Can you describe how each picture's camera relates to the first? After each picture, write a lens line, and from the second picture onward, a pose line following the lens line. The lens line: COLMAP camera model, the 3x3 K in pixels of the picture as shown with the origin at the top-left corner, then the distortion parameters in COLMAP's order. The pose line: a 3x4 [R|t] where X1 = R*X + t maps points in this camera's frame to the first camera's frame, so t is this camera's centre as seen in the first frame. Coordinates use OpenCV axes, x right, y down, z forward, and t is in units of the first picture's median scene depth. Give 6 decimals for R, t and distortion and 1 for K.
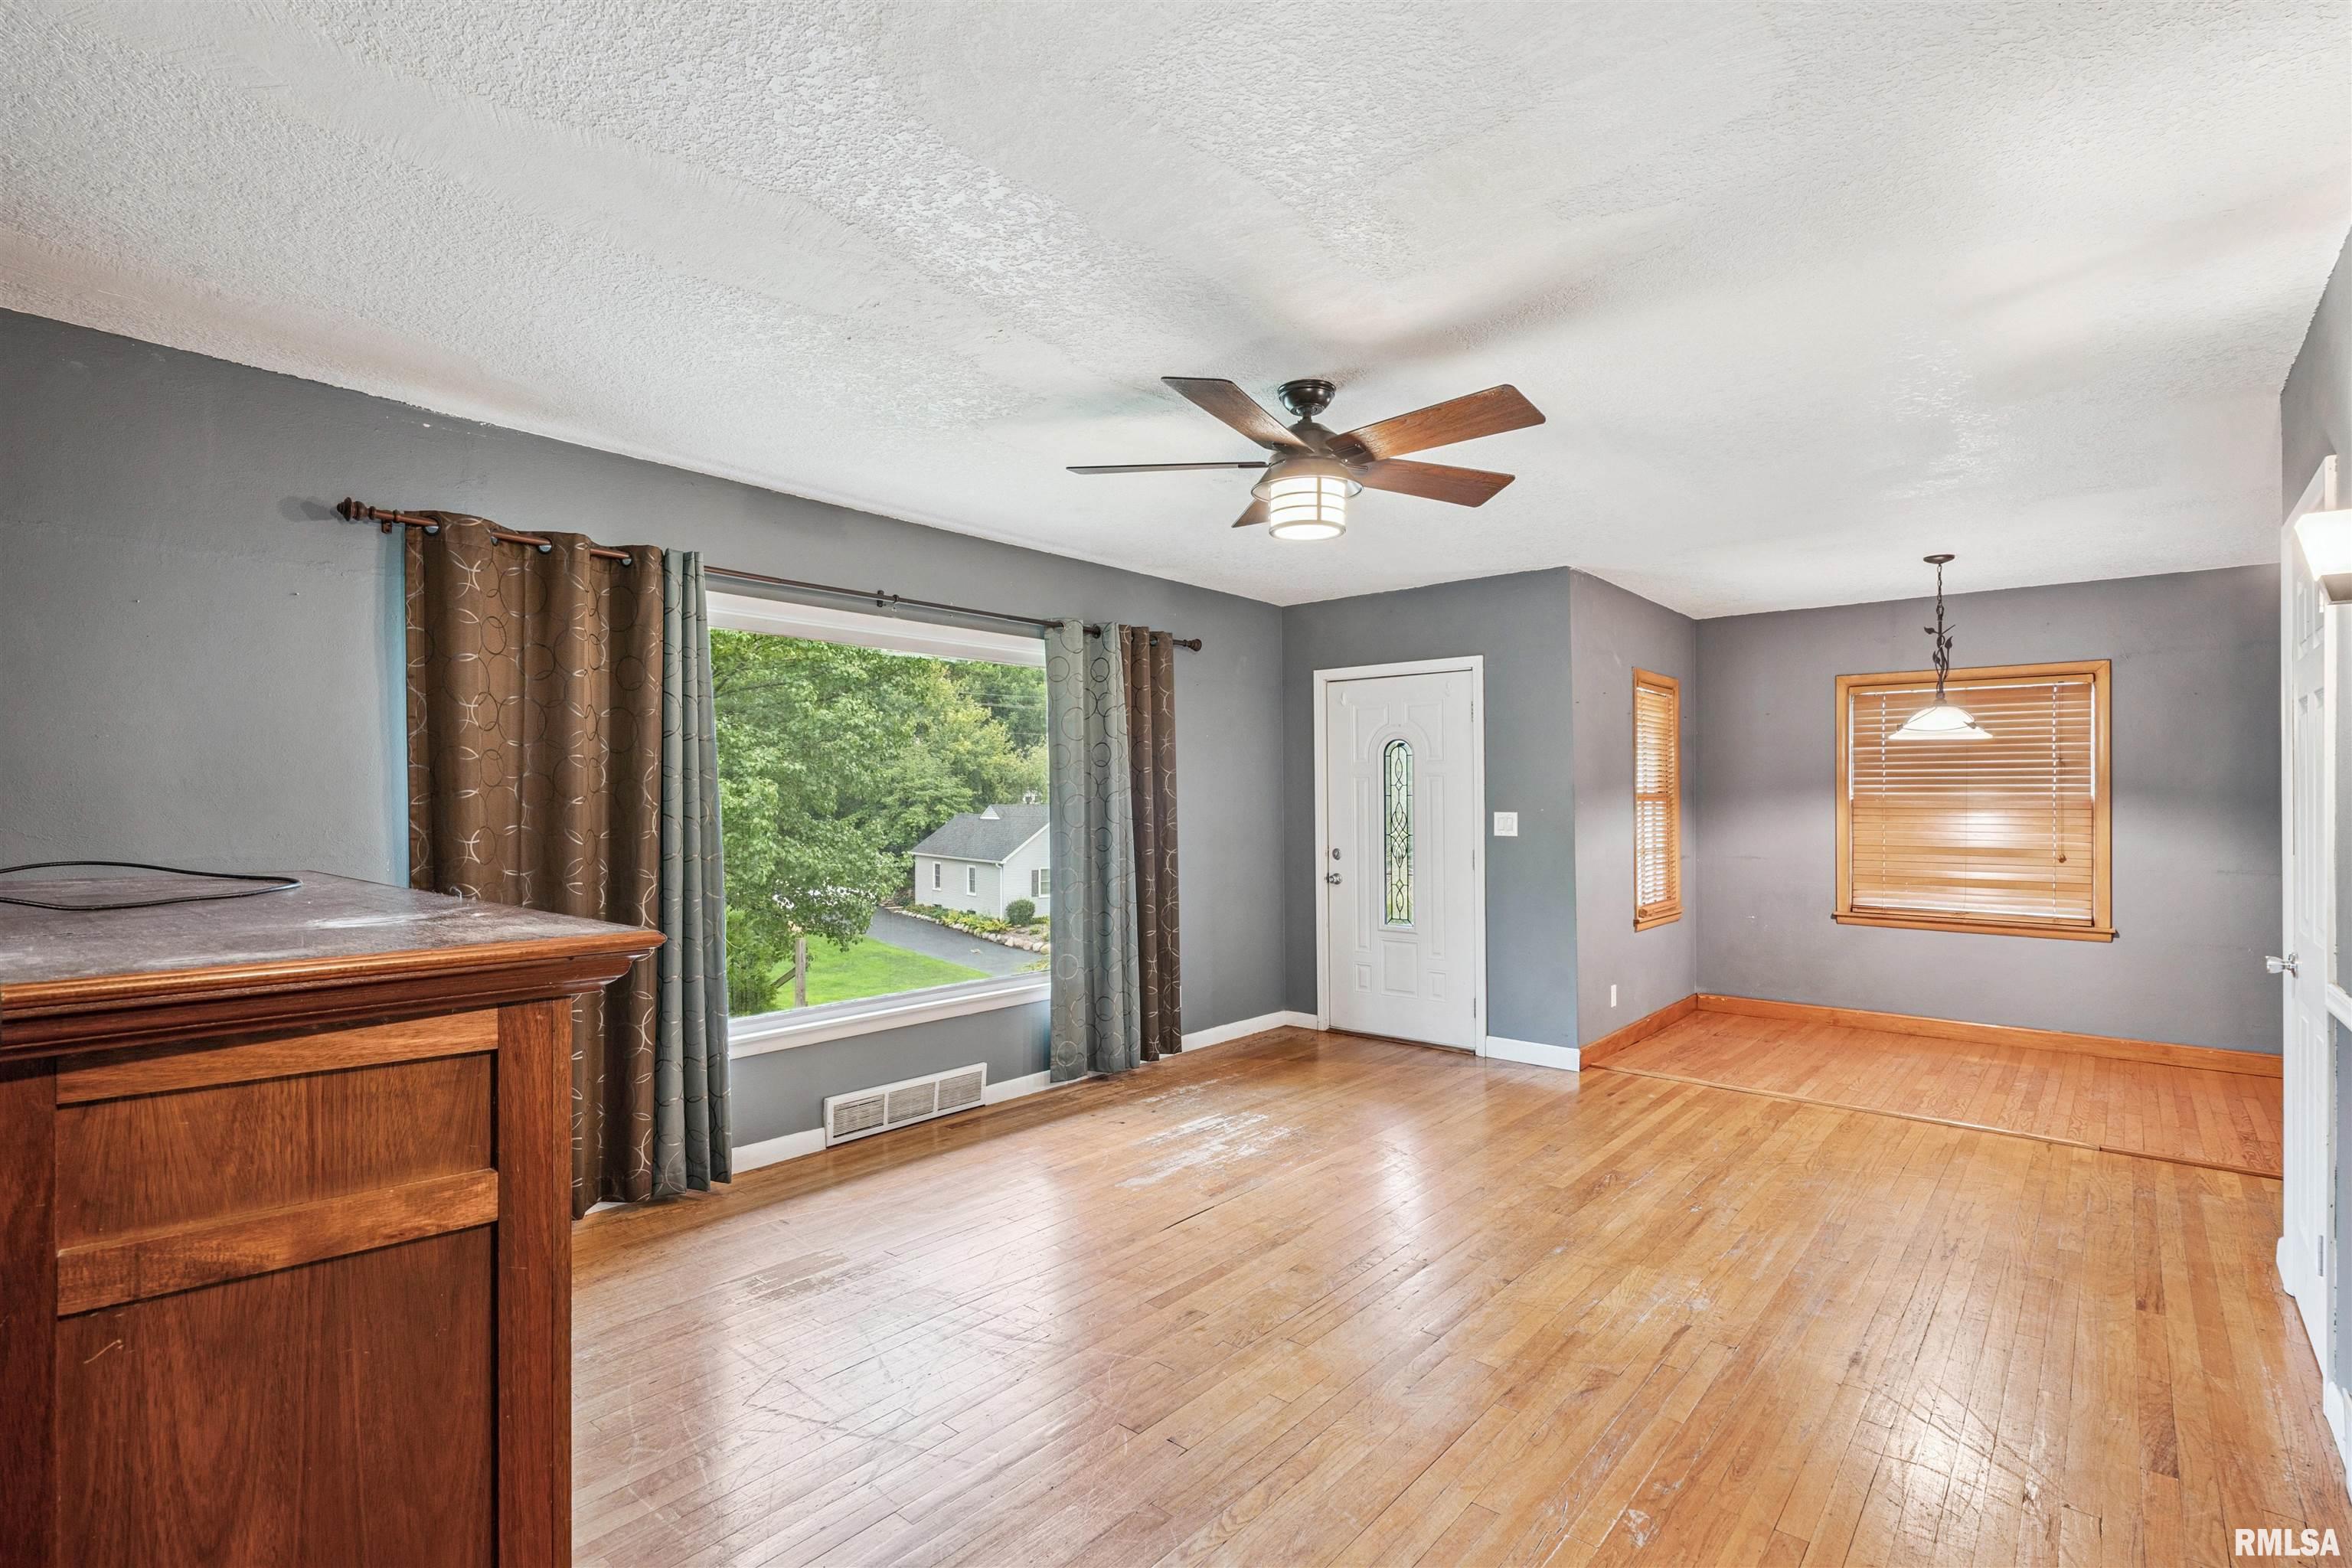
lens RADIAL K [[1094.1, 0, 1176.5], [0, 1094.1, 797.7], [0, 0, 1]] dist [-0.007152, 0.000419]
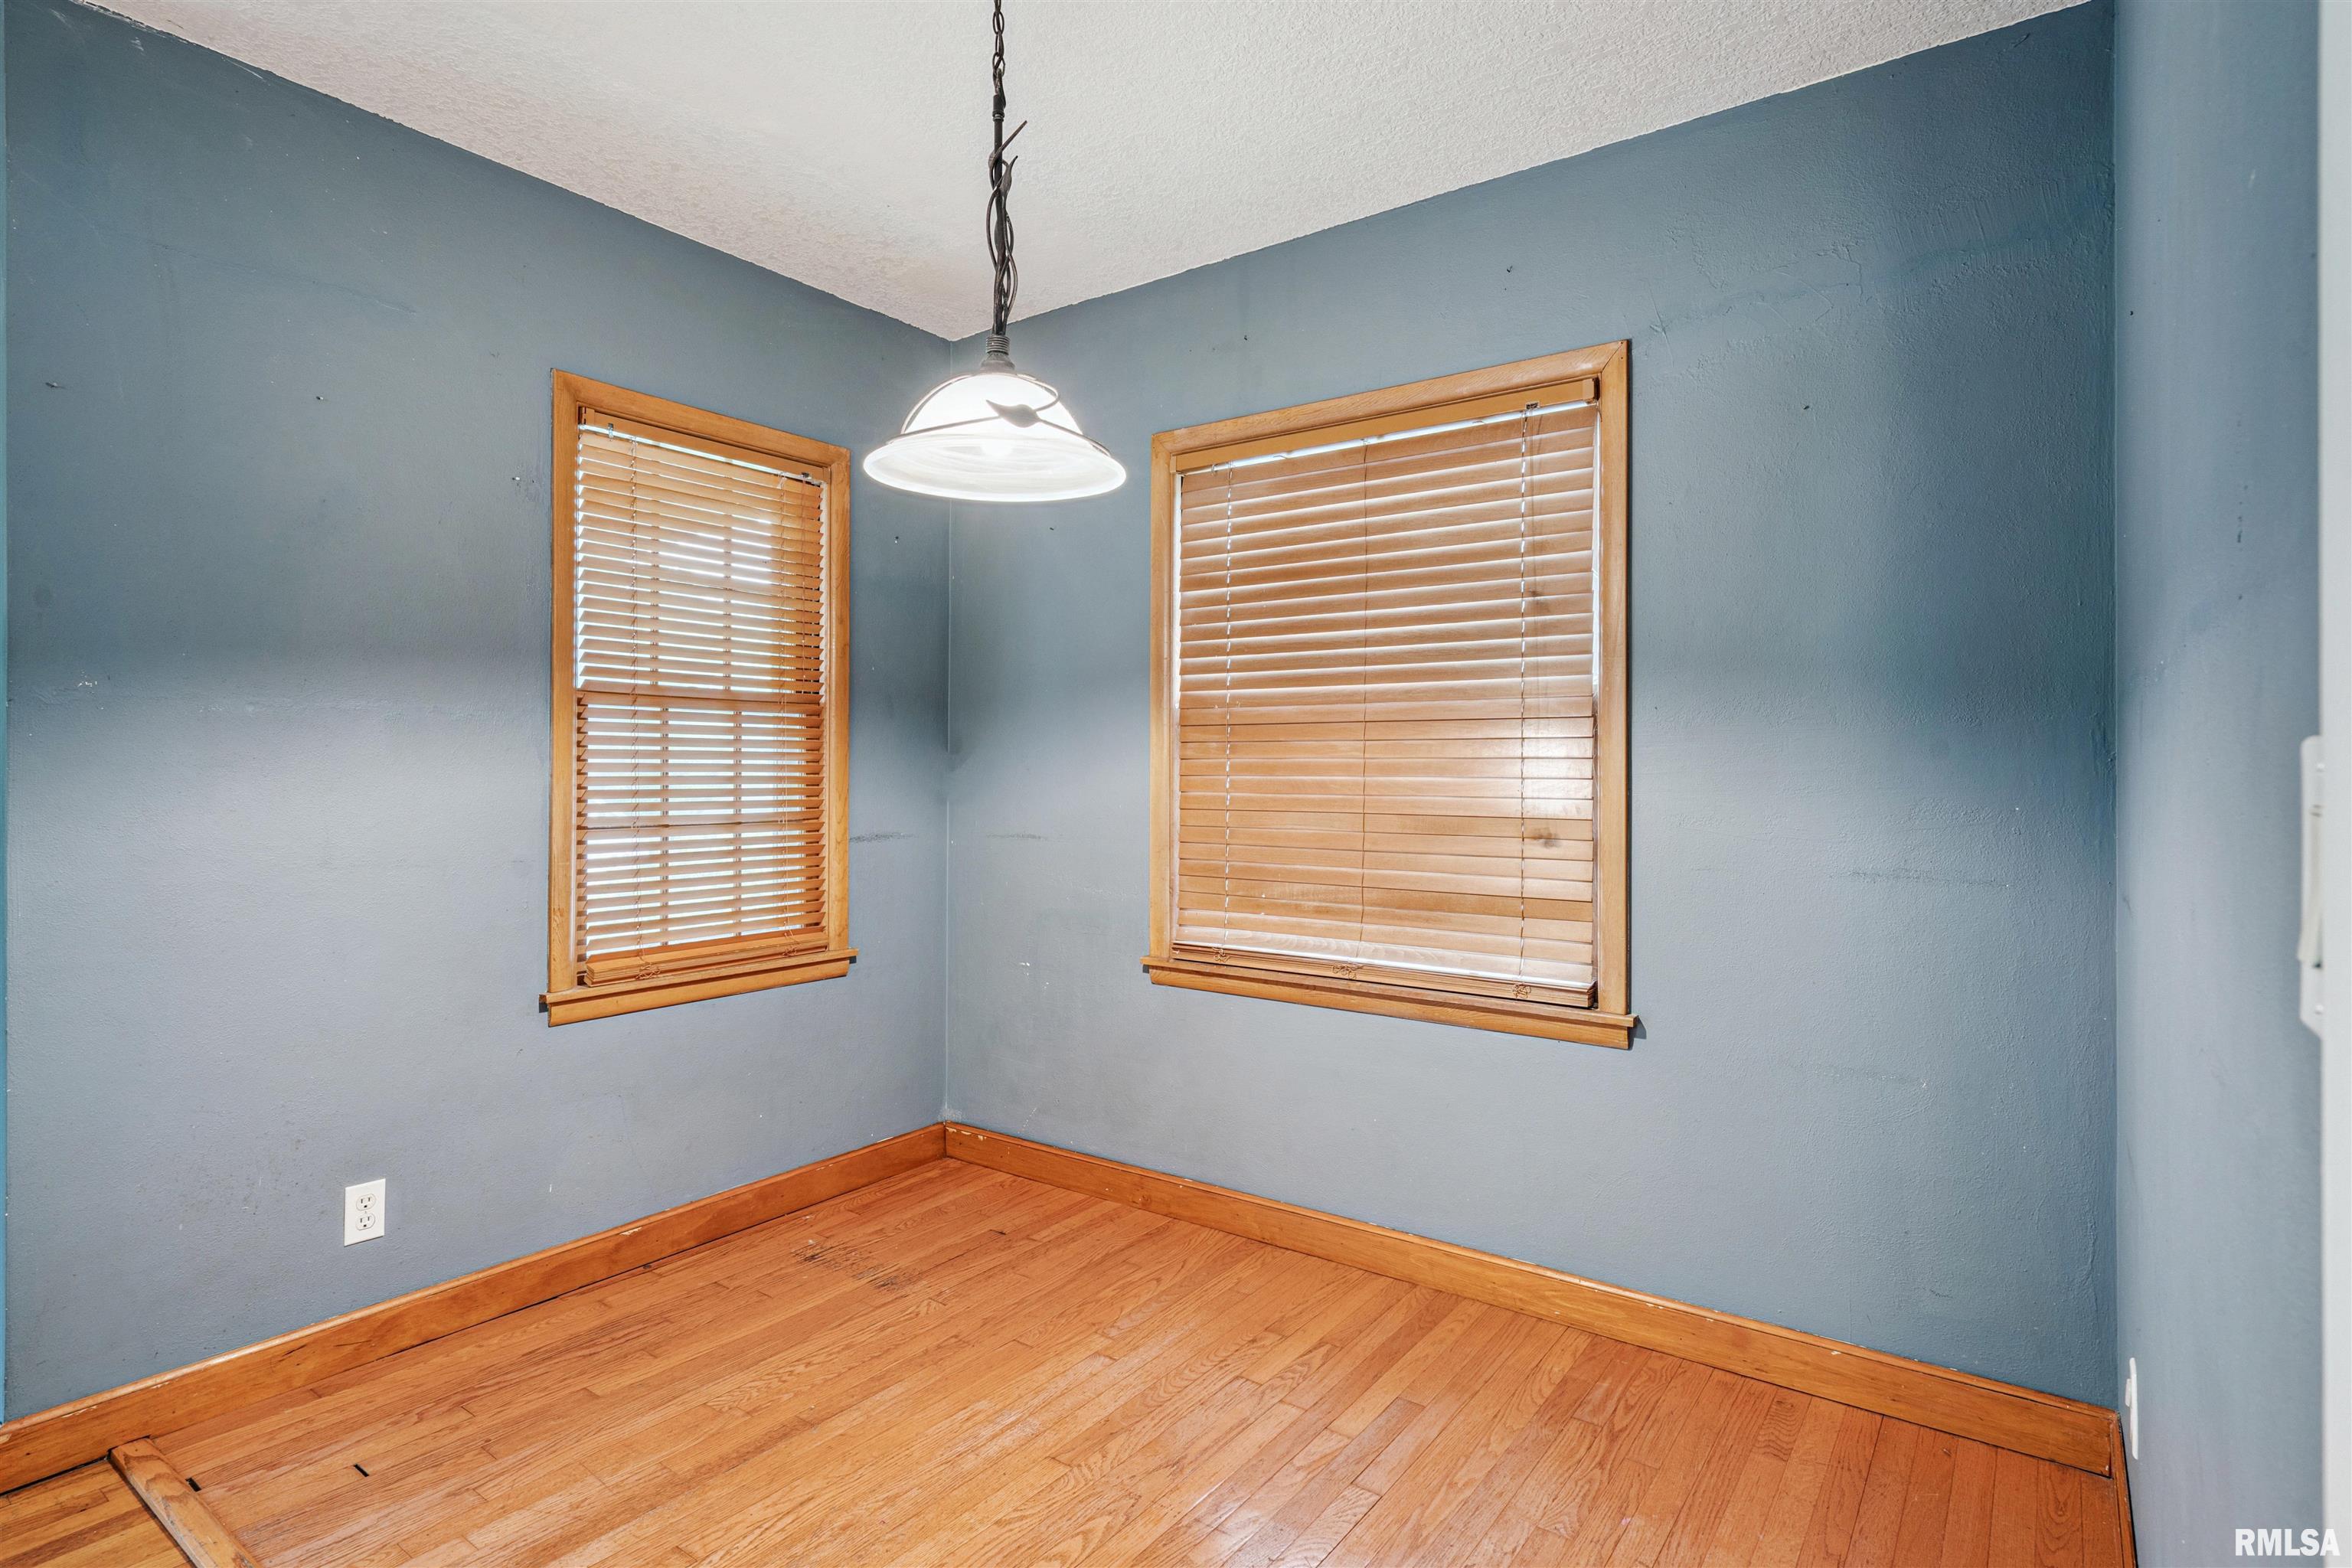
lens RADIAL K [[1222.4, 0, 1174.0], [0, 1222.4, 771.0], [0, 0, 1]] dist [0.002778, 0.003711]
pose [[0.993978, 0.005125, 0.109458, 0.618937], [-0.004923, 0.999986, -0.002108, 0.031640], [-0.109468, 0.001556, 0.993989, 0.551189]]
